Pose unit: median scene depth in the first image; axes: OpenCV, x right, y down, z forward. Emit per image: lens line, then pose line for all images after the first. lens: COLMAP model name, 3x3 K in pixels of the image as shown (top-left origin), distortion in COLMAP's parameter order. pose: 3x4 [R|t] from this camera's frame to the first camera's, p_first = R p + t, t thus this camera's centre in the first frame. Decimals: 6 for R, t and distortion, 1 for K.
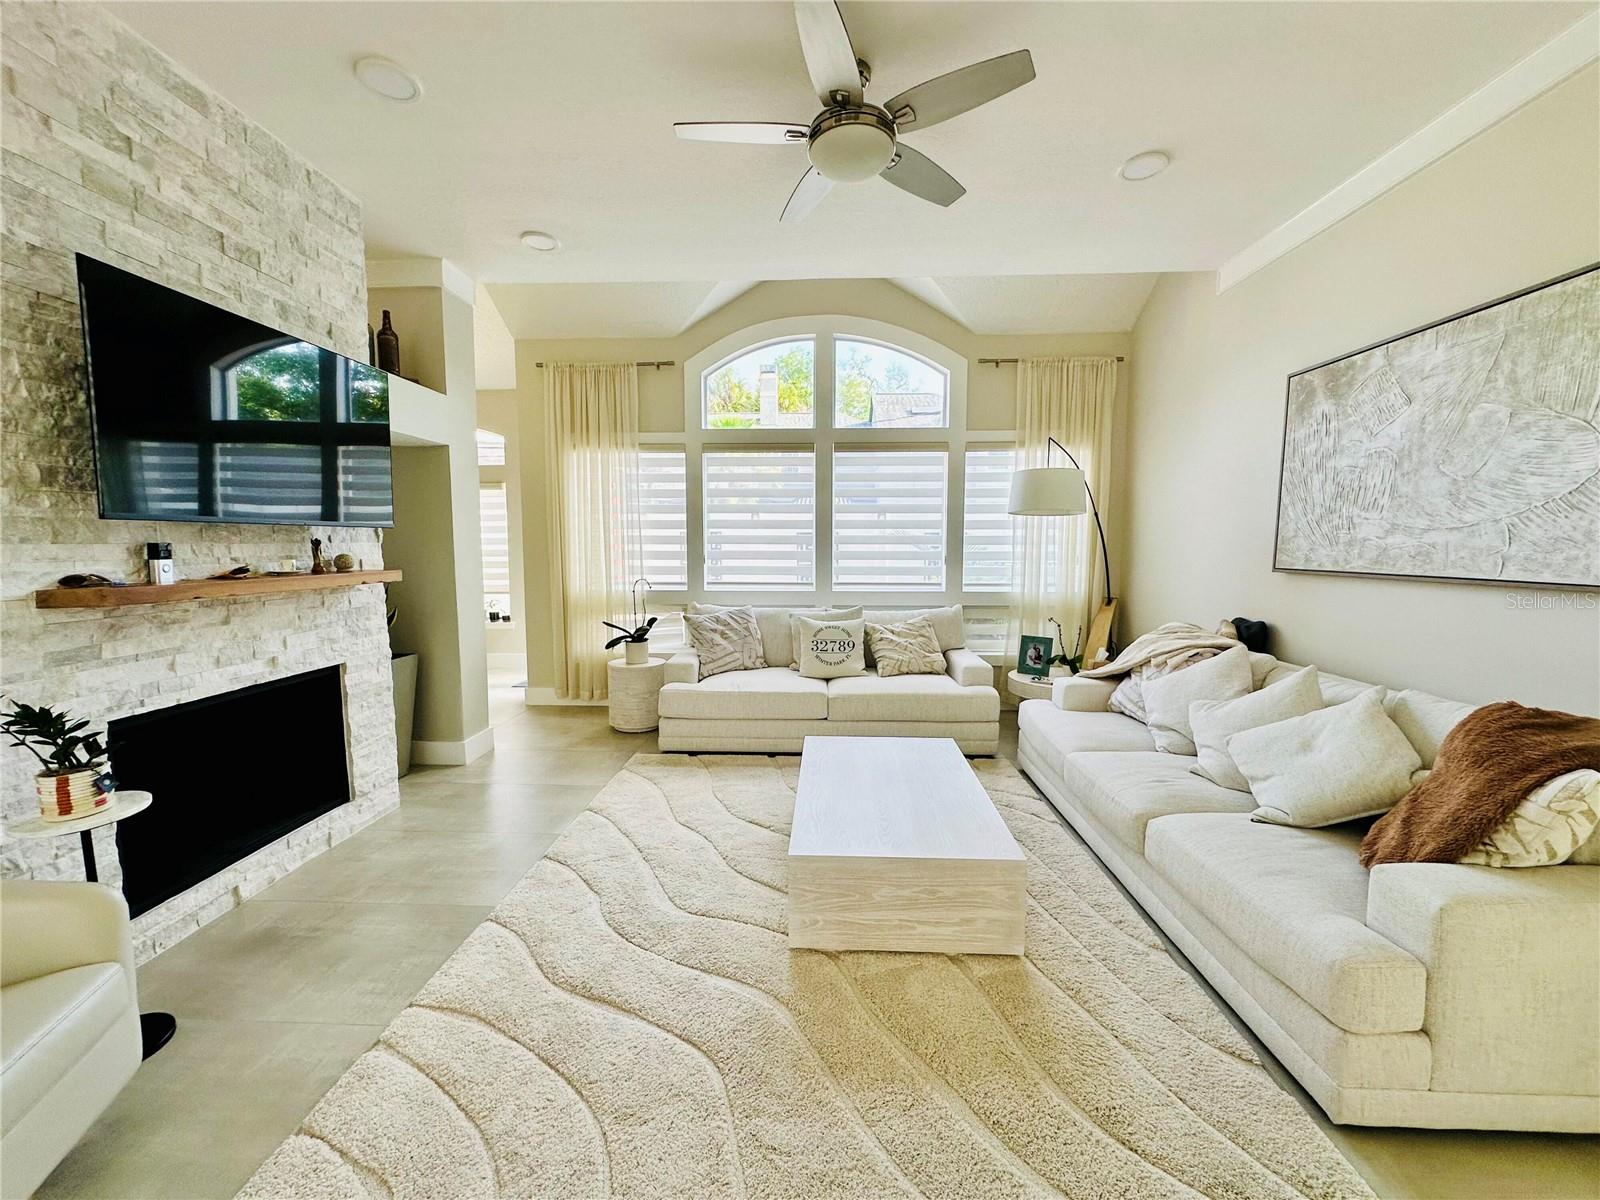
lens RADIAL K [[635.5, 0, 799.0], [0, 635.5, 601.2], [0, 0, 1]] dist [-0.005278, 0.000730]
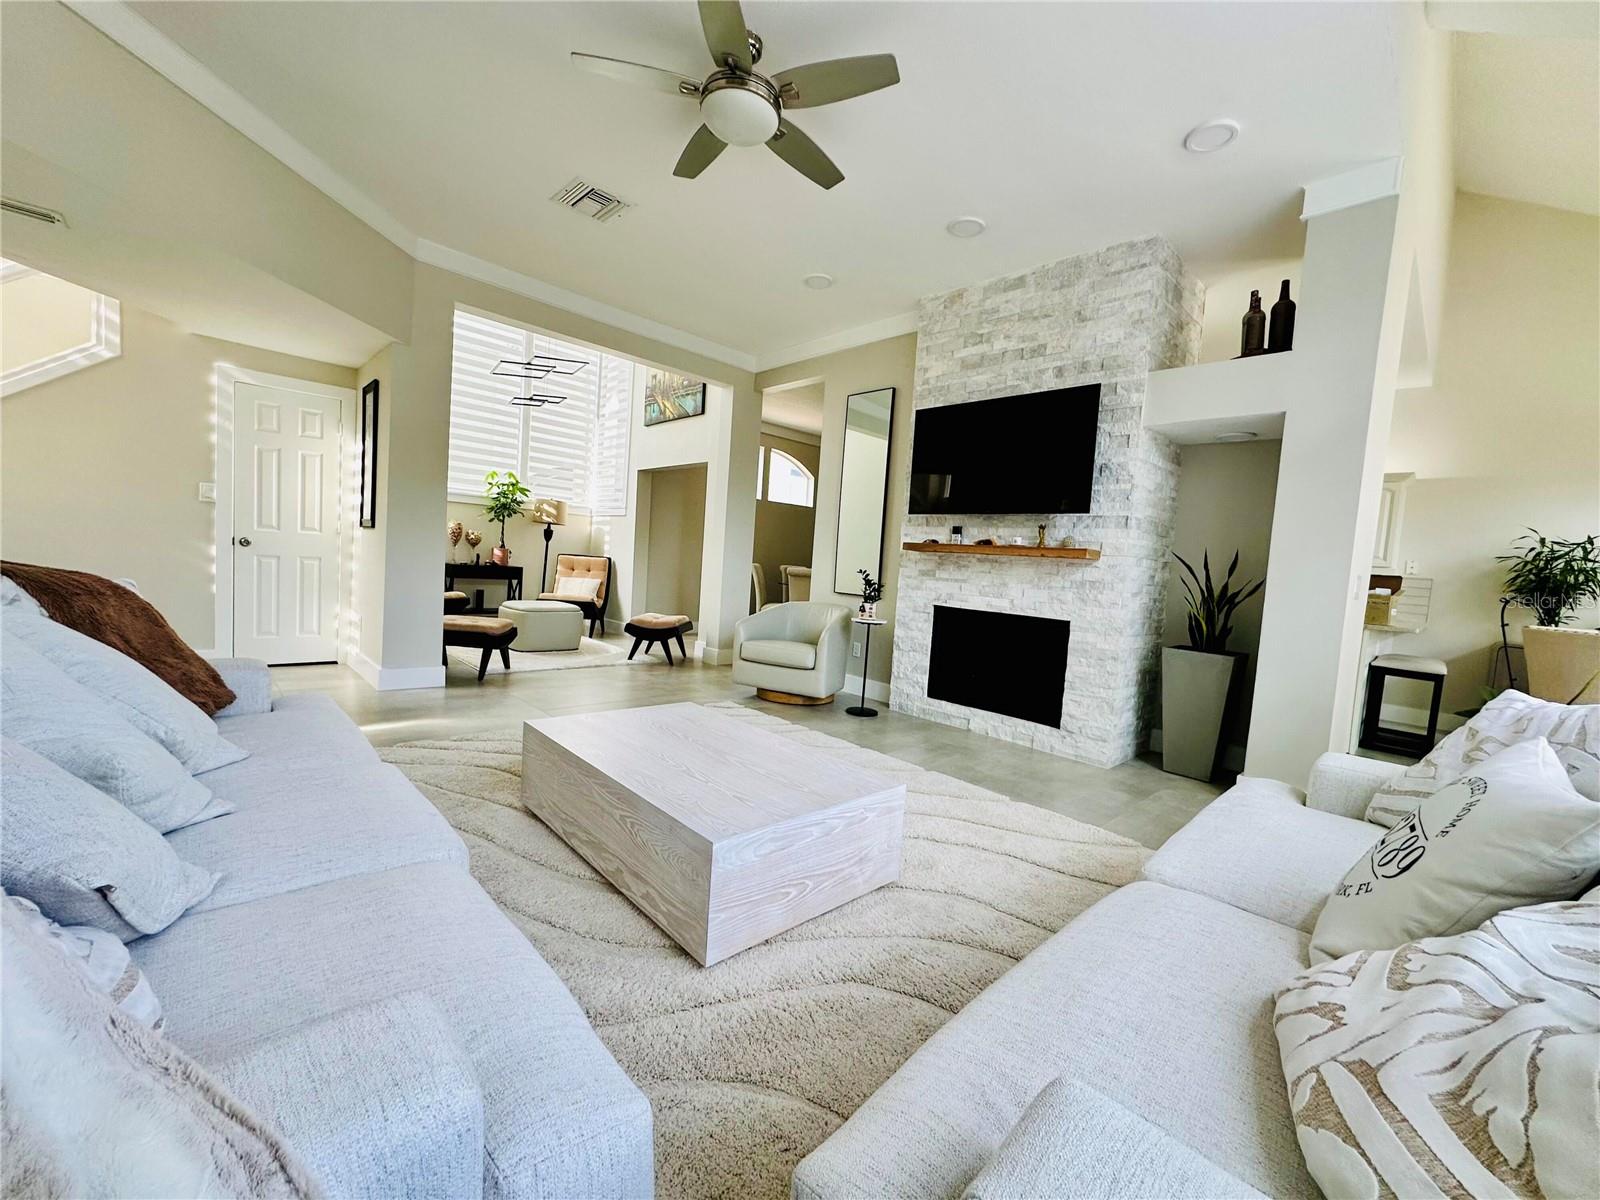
lens RADIAL K [[635.5, 0, 799.0], [0, 635.5, 601.2], [0, 0, 1]] dist [-0.005278, 0.000730]
pose [[-0.695873, -0.001732, -0.718163, 0.624568], [-0.135110, 0.982457, 0.128547, -0.035879], [0.705341, 0.186484, -0.683899, 1.556161]]
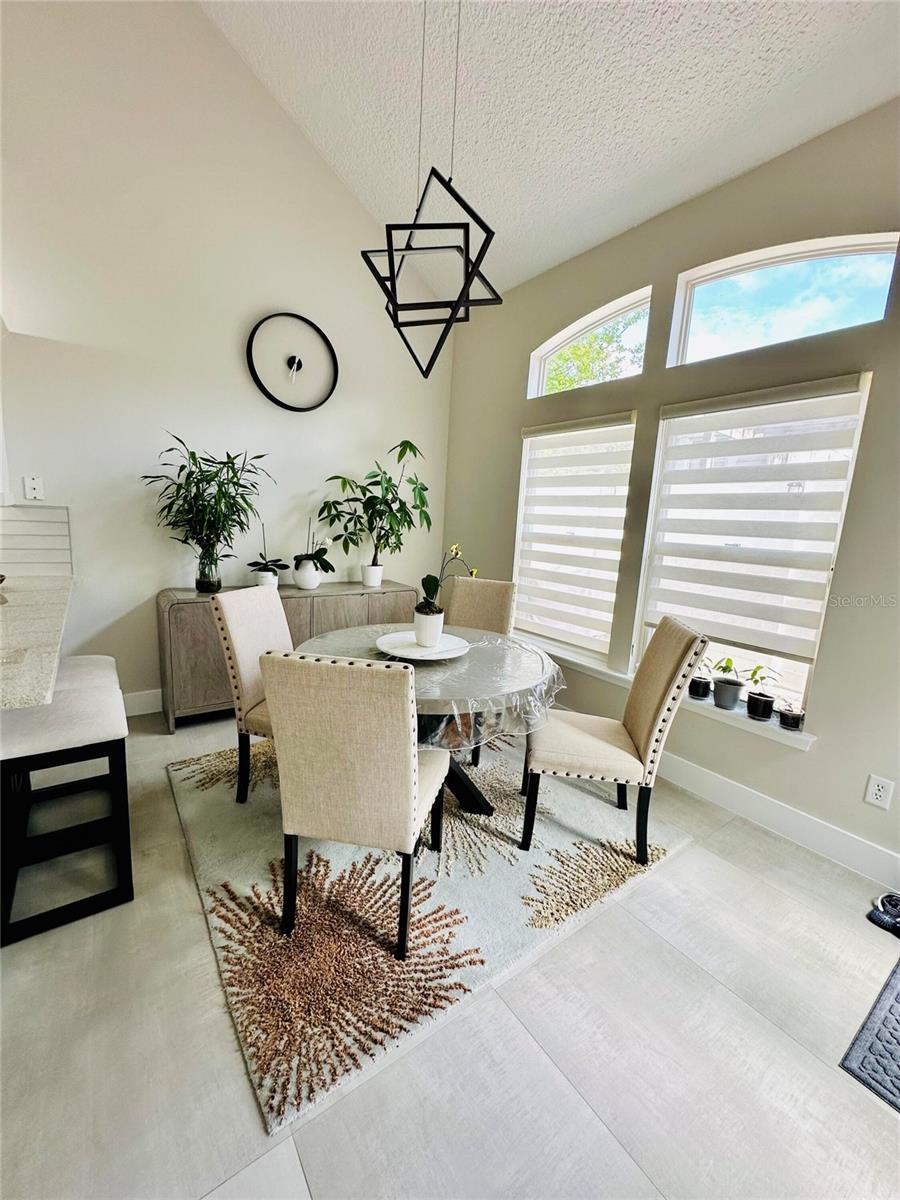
lens RADIAL K [[480.7, 0, 451.8], [0, 480.7, 595.5], [0, 0, 1]] dist [-0.007229, 0.000018]
pose [[0.621747, 0.159220, -0.766864, -0.929431], [-0.127604, 0.986629, 0.101391, -0.139048], [0.772754, 0.034815, 0.633750, 1.581441]]
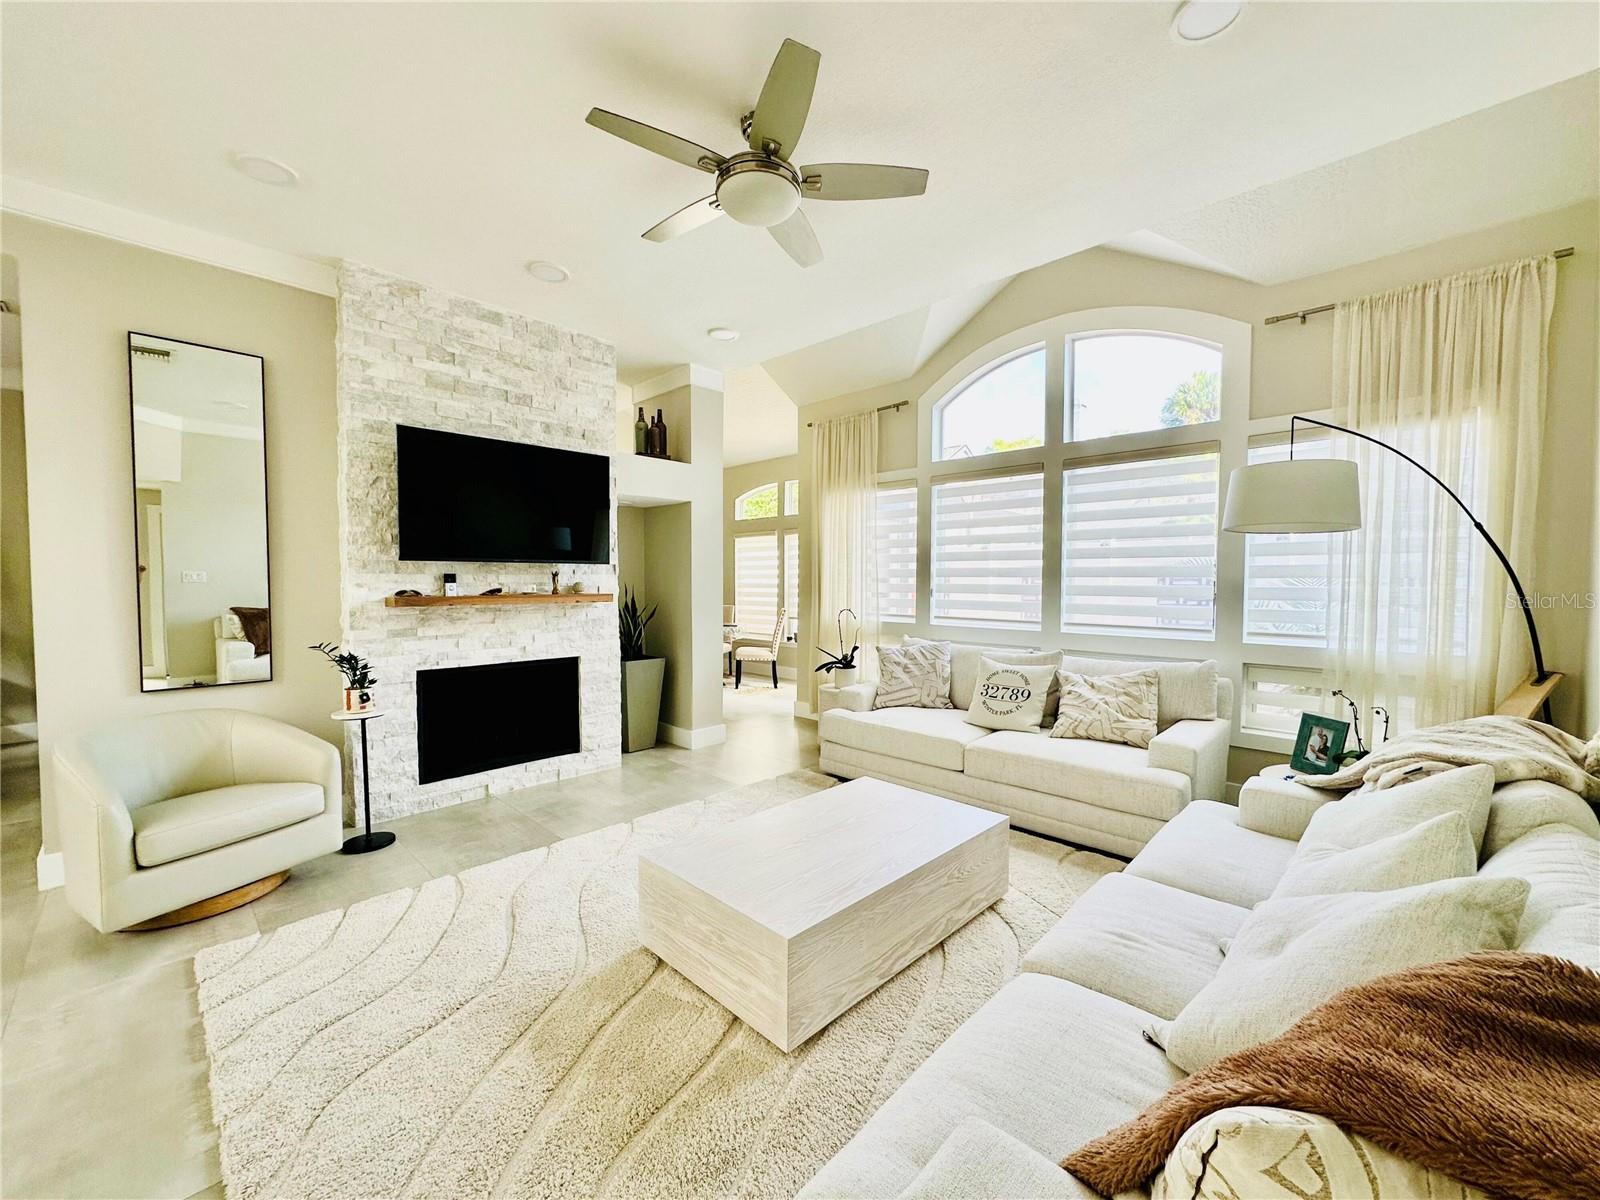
lens RADIAL K [[635.5, 0, 799.0], [0, 635.5, 601.2], [0, 0, 1]] dist [-0.005278, 0.000730]
pose [[0.744235, 0.024588, -0.667465, 0.666211], [-0.062973, 0.997454, -0.033472, -0.012706], [0.664942, 0.066943, 0.743889, 0.247139]]
